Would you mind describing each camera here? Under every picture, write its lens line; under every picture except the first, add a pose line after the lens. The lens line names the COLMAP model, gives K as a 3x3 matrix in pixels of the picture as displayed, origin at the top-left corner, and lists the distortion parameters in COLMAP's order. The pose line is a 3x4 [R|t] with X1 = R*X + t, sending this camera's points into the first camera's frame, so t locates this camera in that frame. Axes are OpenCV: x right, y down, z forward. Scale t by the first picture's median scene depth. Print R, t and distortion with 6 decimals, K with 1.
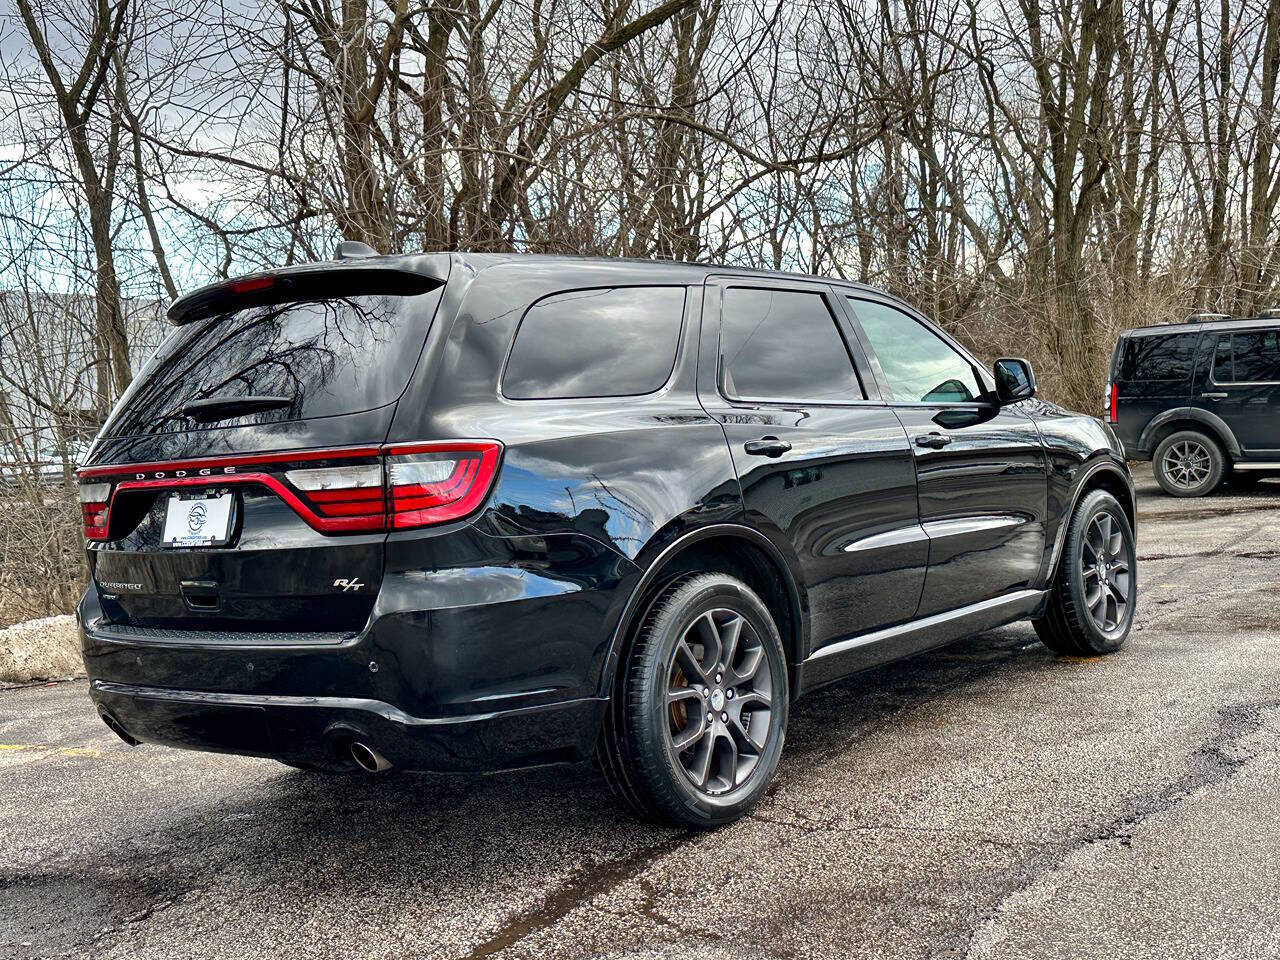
lens RADIAL K [[1469.7, 0, 640.8], [0, 1469.7, 514.6], [0, 0, 1]] dist [0.225749, -0.555514]
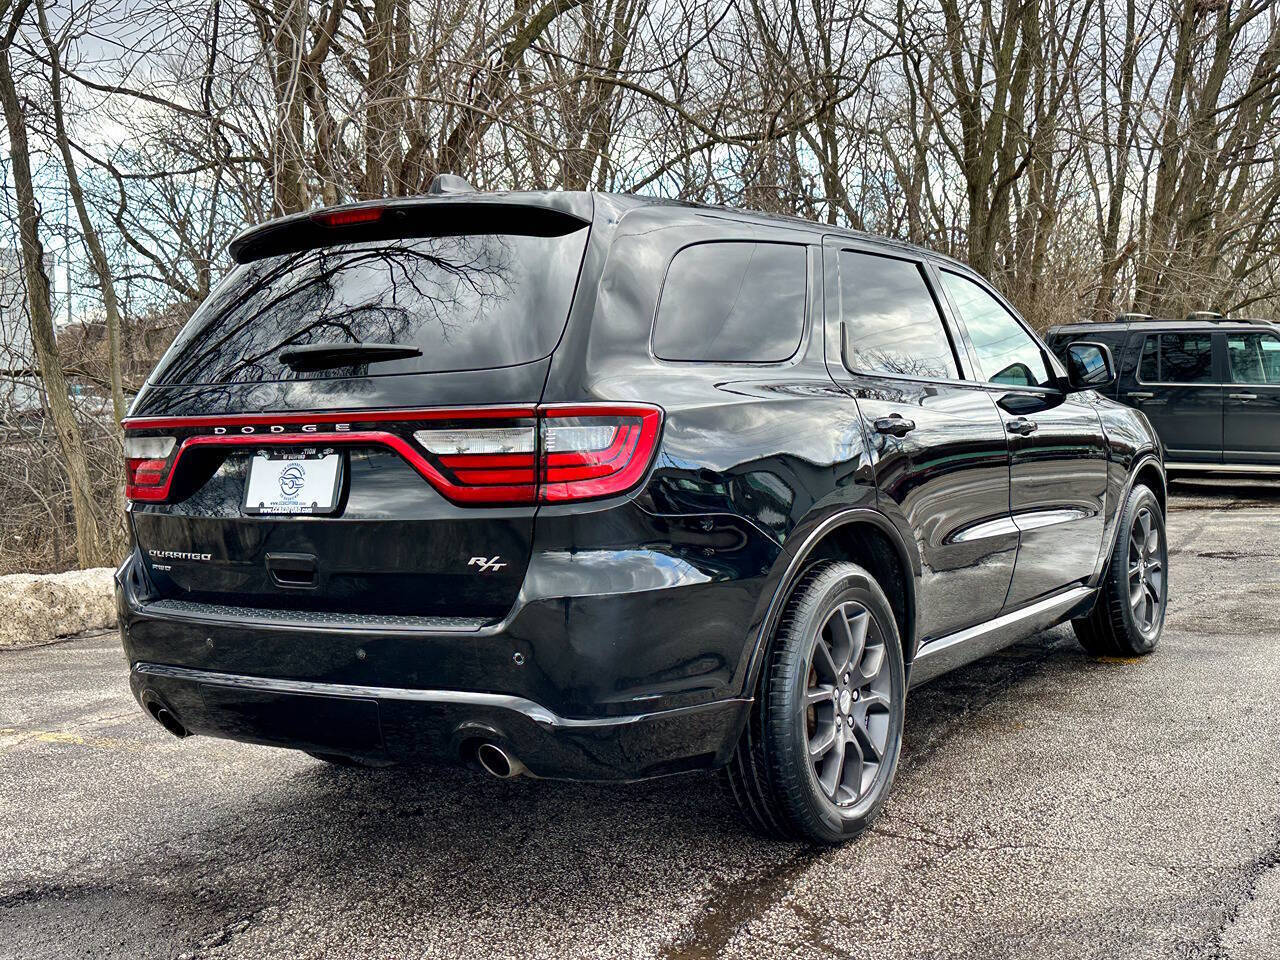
lens RADIAL K [[1469.7, 0, 640.8], [0, 1469.7, 514.6], [0, 0, 1]] dist [0.225749, -0.555514]
pose [[0.994669, 0.034049, 0.097335, -0.166772], [-0.035361, 0.999305, 0.011793, 0.004241], [-0.096866, -0.015172, 0.995182, 0.109828]]
